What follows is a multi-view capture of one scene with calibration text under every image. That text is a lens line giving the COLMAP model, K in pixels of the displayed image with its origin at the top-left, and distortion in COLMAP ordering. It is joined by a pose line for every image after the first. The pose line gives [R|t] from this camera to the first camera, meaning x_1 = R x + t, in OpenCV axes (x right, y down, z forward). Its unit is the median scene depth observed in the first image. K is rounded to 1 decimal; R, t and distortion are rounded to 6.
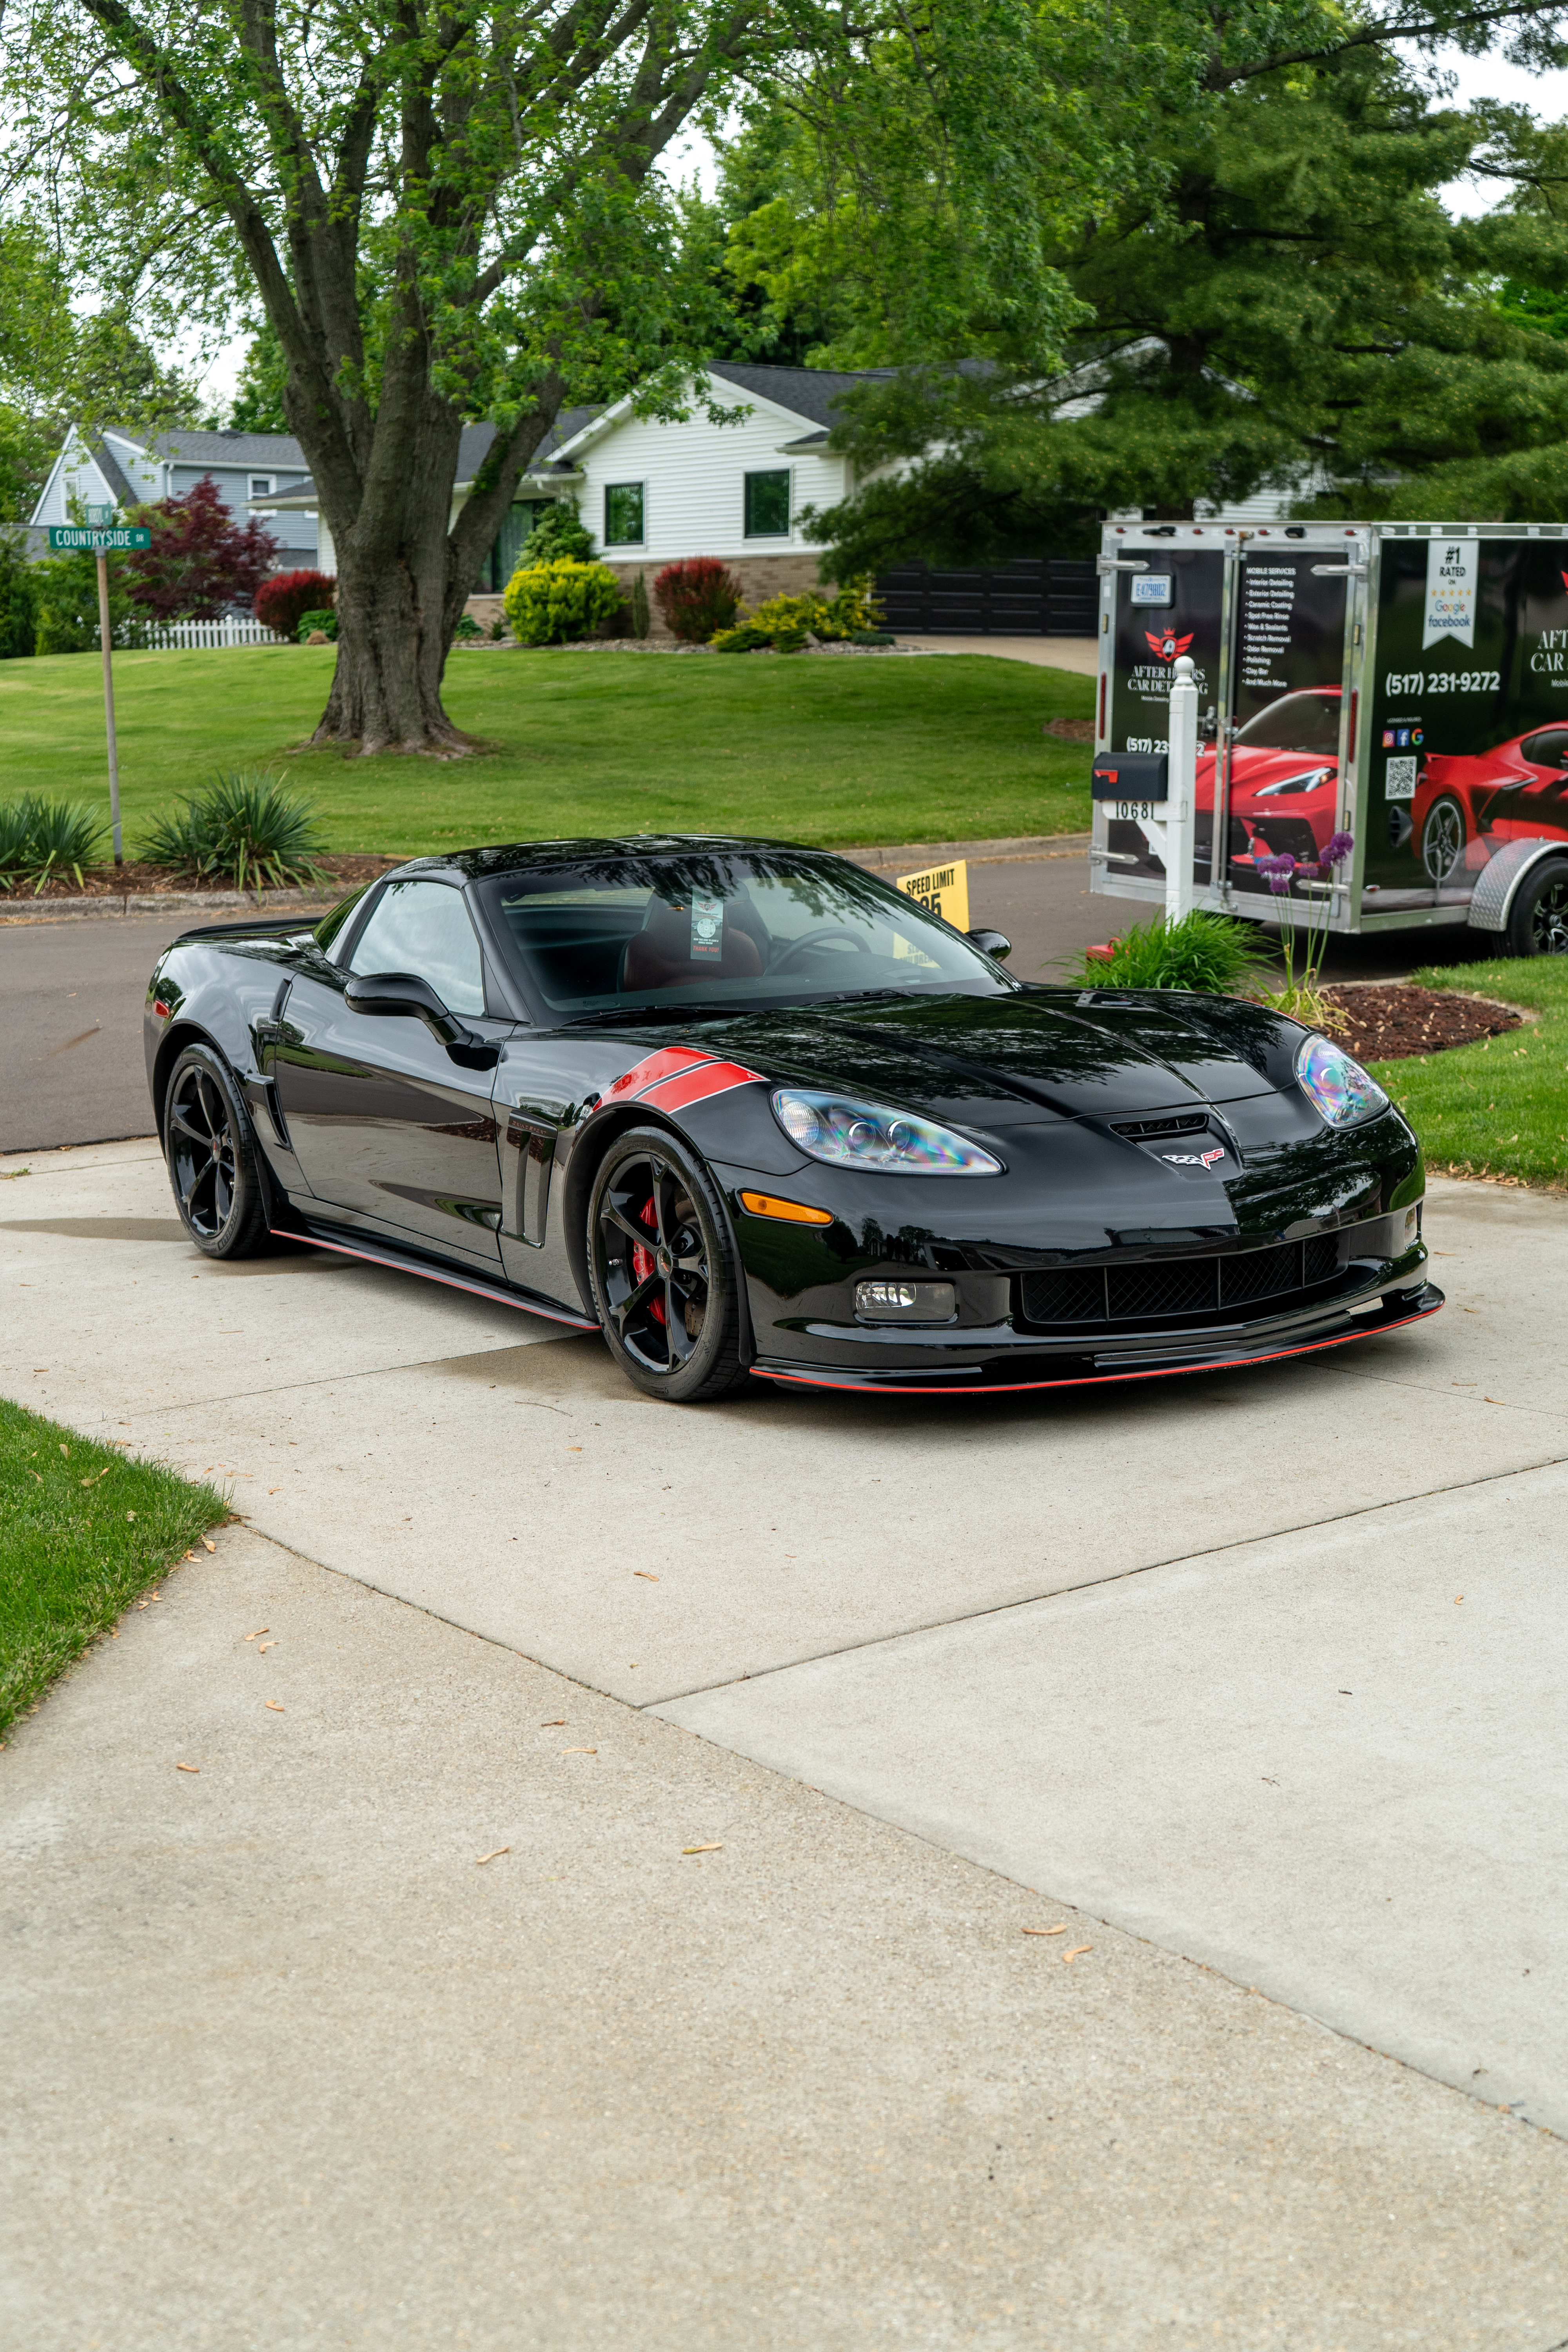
lens RADIAL K [[3007.0, 0, 784.0], [0, 3007.0, 1176.0], [0, 0, 1]] dist [0.052471, 0.032318]
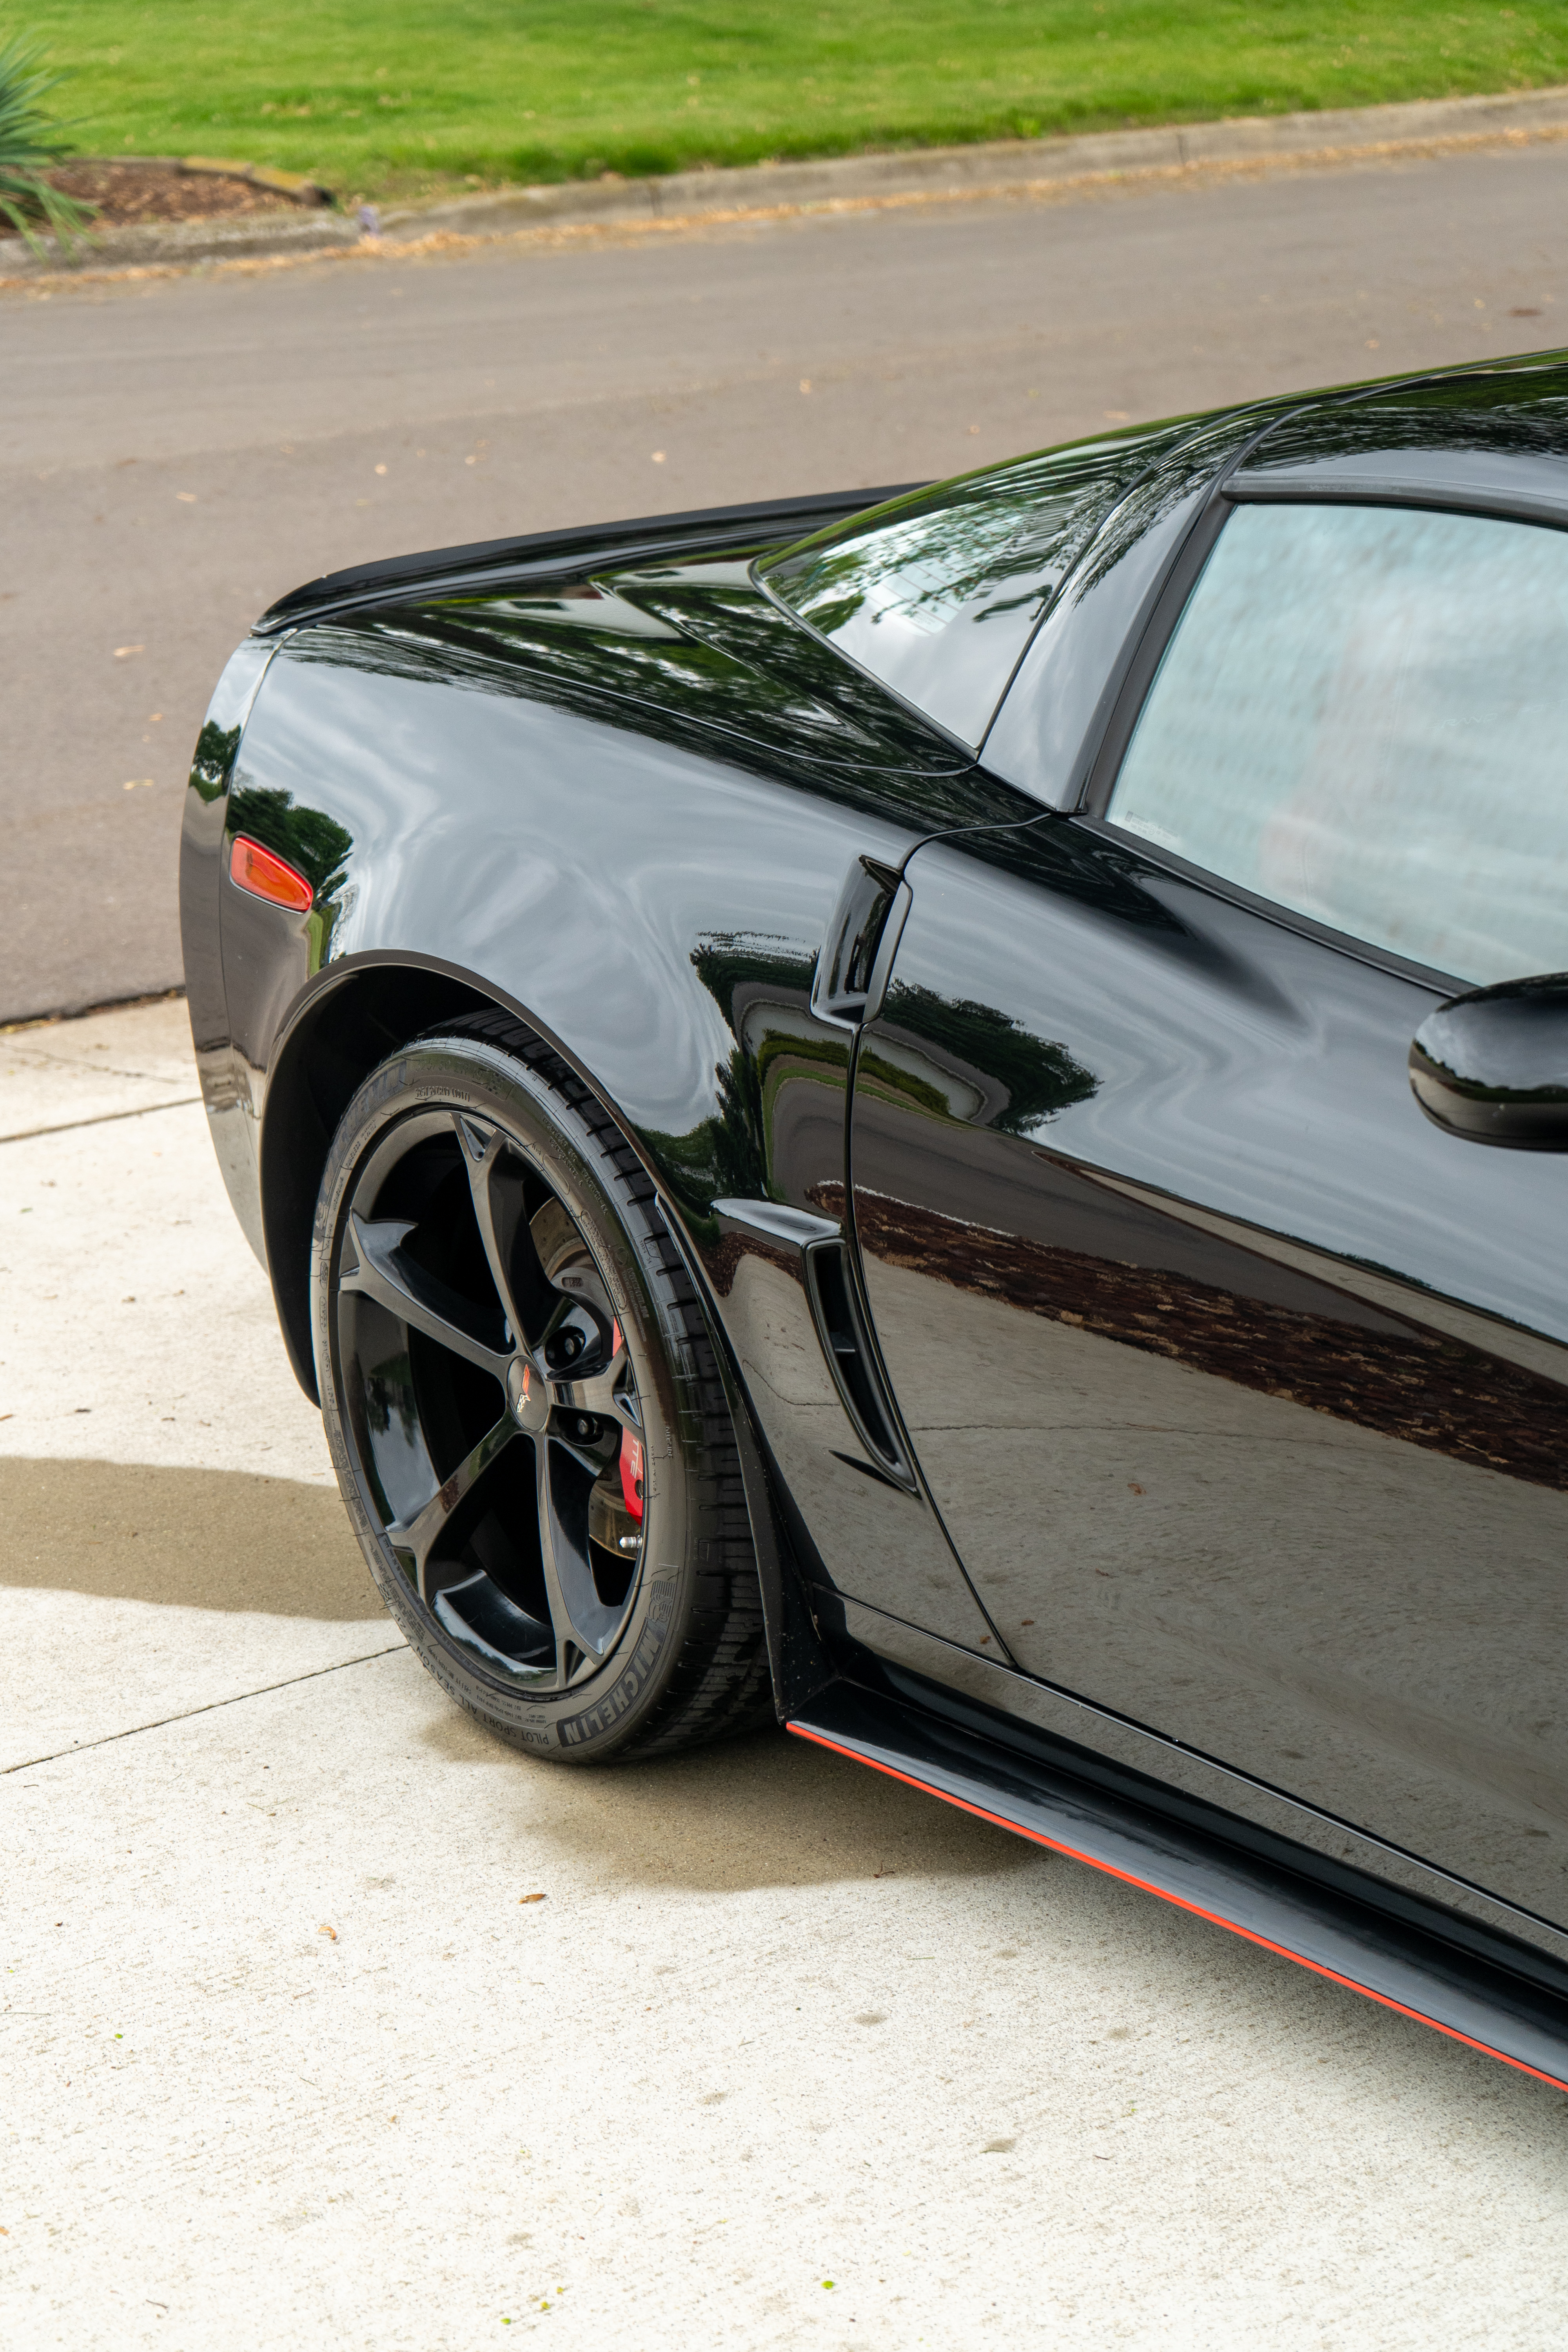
lens RADIAL K [[4973.4, 0, 784.0], [0, 4973.4, 1176.0], [0, 0, 1]] dist [0.053760, 0.404829]
pose [[0.999191, -0.018570, 0.035661, -0.145954], [0.014612, 0.994021, 0.108208, -0.066074], [-0.037457, -0.107600, 0.993488, 0.419917]]
